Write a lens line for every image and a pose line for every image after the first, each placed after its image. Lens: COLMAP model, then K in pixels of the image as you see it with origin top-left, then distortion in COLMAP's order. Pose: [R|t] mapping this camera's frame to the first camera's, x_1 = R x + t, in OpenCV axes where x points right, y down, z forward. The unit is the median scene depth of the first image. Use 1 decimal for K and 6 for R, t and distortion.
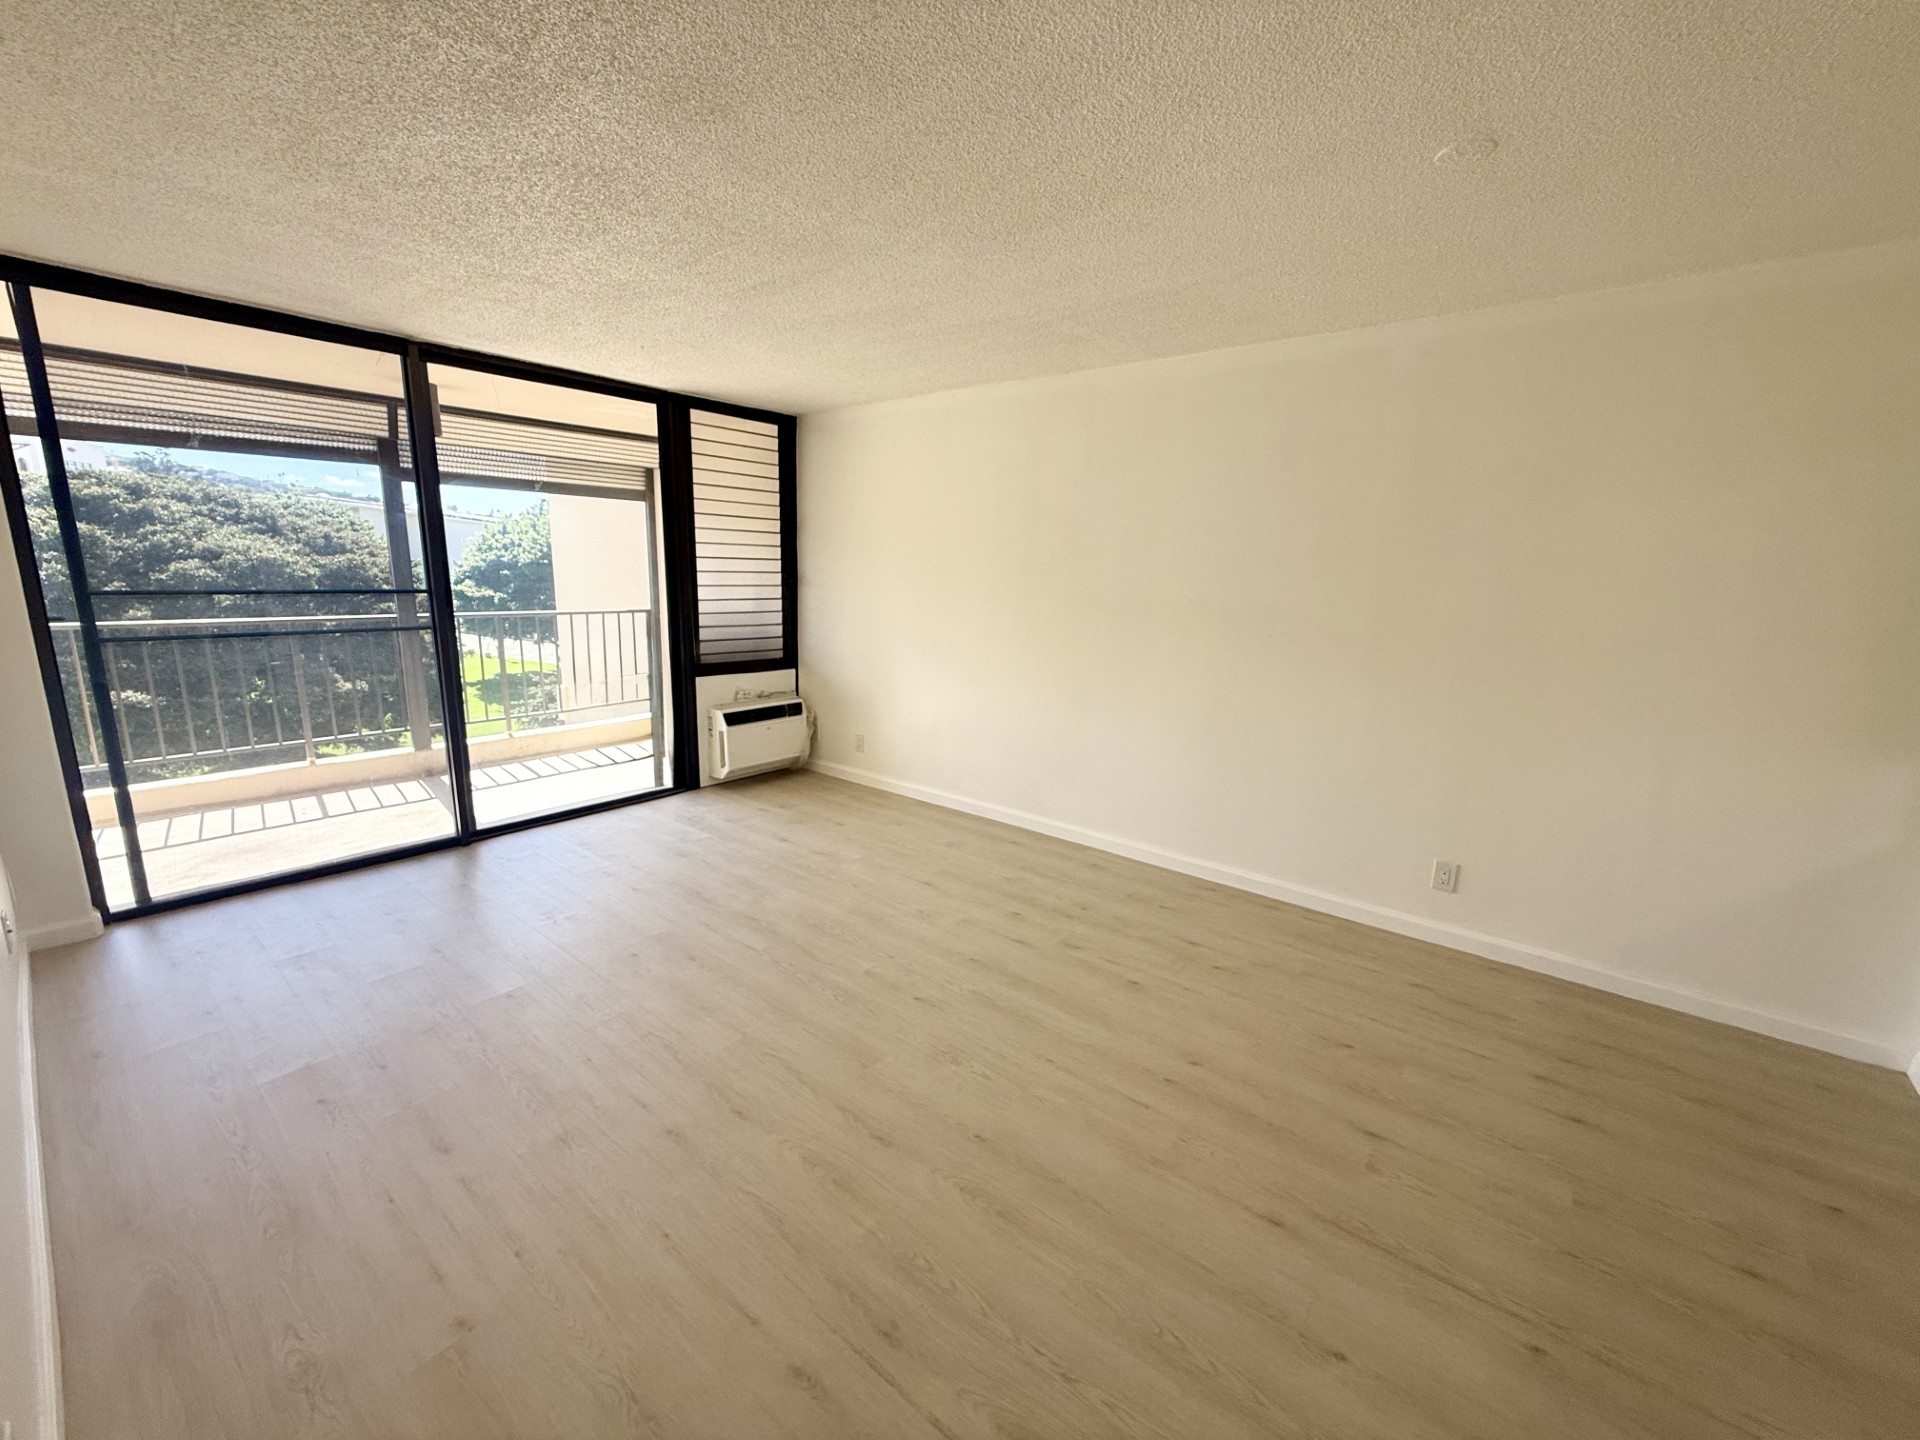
lens RADIAL K [[758.7, 0, 960.0], [0, 758.7, 720.0], [0, 0, 1]] dist [0.000379, -0.000013]
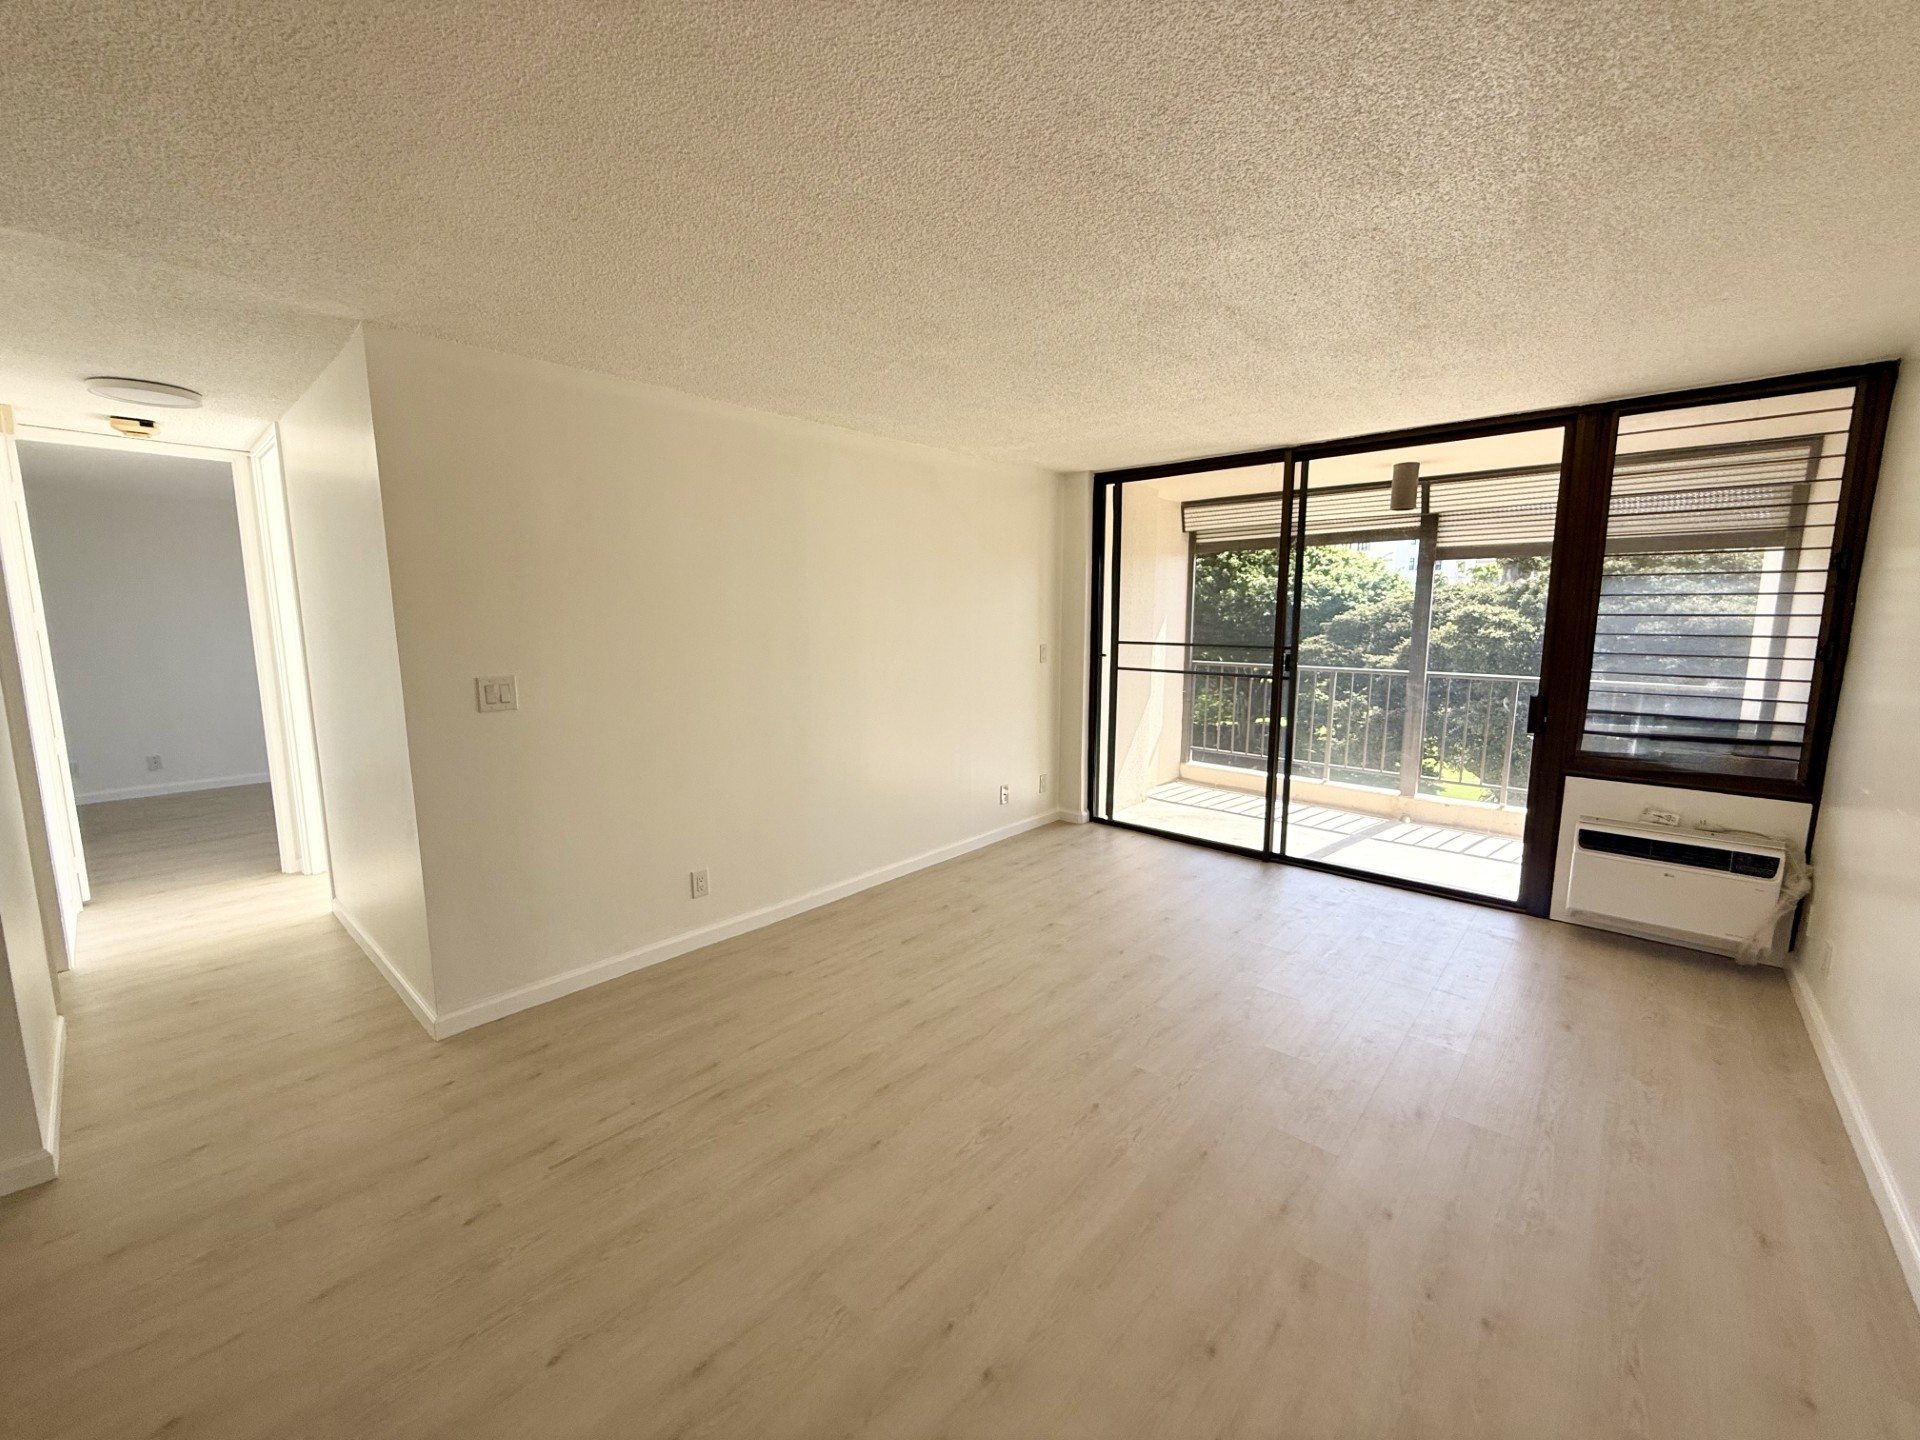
lens RADIAL K [[771.2, 0, 960.0], [0, 771.2, 720.0], [0, 0, 1]] dist [-0.006714, -0.000167]
pose [[-0.053620, 0.114226, -0.992007, 0.515481], [-0.198103, 0.972473, 0.122685, -0.097560], [0.978714, 0.203098, -0.029515, 0.507758]]
